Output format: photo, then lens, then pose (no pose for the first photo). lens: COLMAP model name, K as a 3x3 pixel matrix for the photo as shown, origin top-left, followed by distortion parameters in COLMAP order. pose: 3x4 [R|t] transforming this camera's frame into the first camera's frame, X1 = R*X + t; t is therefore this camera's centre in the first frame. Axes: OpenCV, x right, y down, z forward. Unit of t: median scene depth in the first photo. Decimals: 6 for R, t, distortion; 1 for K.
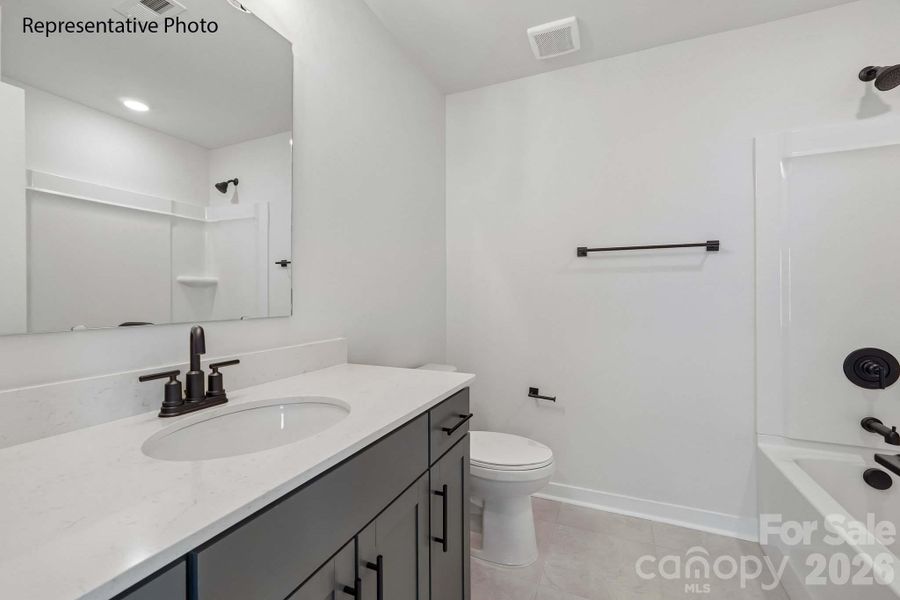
lens RADIAL K [[388.8, 0, 450.1], [0, 388.8, 296.6], [0, 0, 1]] dist [-0.019046, -0.000227]
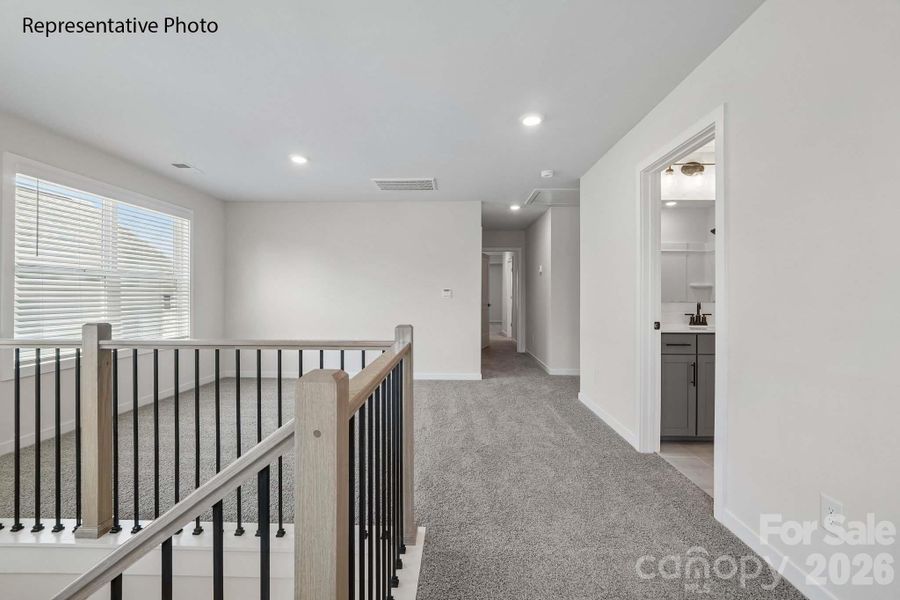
lens RADIAL K [[388.8, 0, 446.5], [0, 388.8, 296.0], [0, 0, 1]] dist [-0.019046, -0.000227]
pose [[0.392317, 0.004016, -0.919821, 1.762962], [-0.000920, 0.999992, 0.003974, -0.001309], [0.919829, -0.000713, 0.392318, -2.628554]]
